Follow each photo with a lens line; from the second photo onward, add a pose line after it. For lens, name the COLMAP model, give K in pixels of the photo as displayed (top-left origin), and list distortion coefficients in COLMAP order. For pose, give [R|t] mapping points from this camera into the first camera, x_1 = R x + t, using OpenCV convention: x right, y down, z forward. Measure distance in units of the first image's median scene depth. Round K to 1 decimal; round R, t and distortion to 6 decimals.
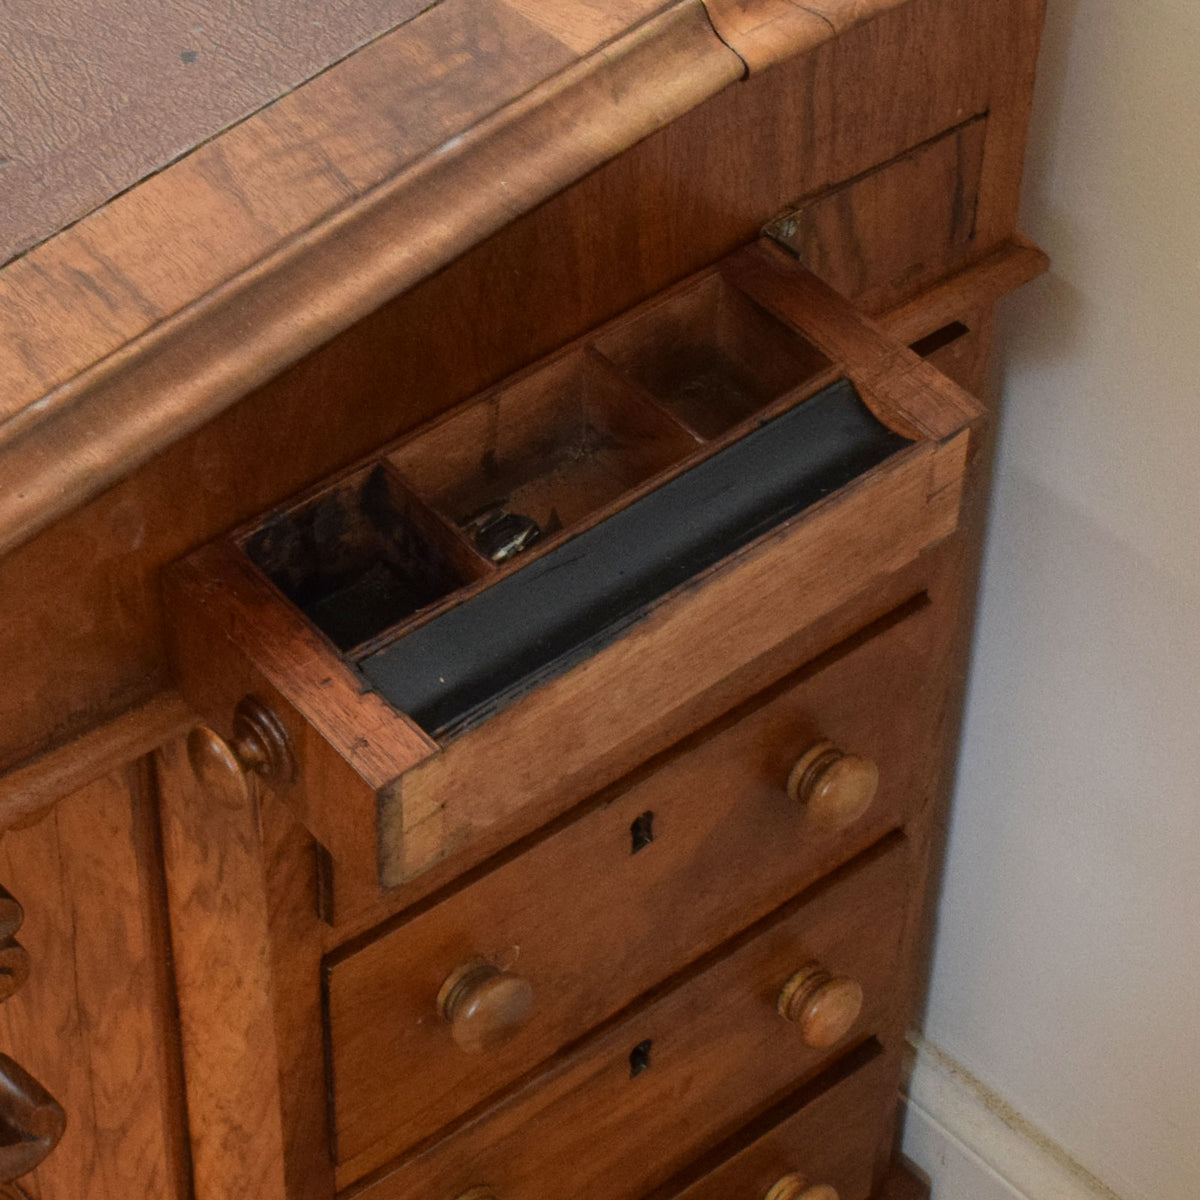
lens RADIAL K [[3652.5, 0, 594.7], [0, 3652.5, 597.5], [0, 0, 1]] dist [-0.083701, 0.000000]
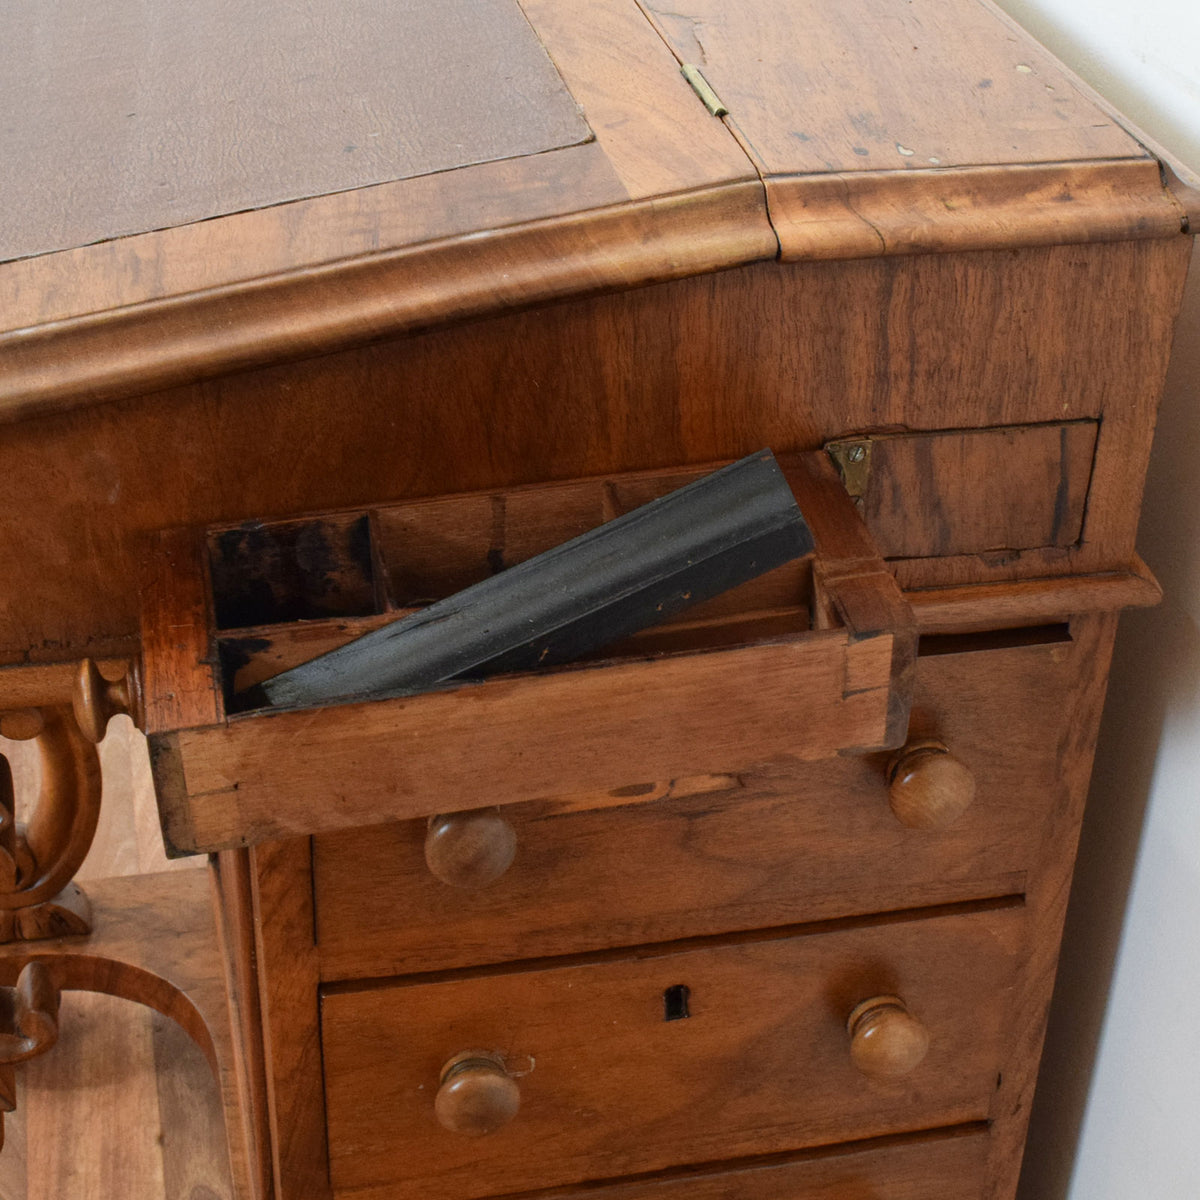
lens RADIAL K [[2315.6, 0, 596.6], [0, 2315.6, 596.2], [0, 0, 1]] dist [-0.043238, 0.000000]
pose [[0.881457, 0.255520, -0.397169, 0.290651], [-0.325779, 0.937844, -0.119654, 0.049001], [0.341908, 0.234859, 0.909912, 0.390978]]
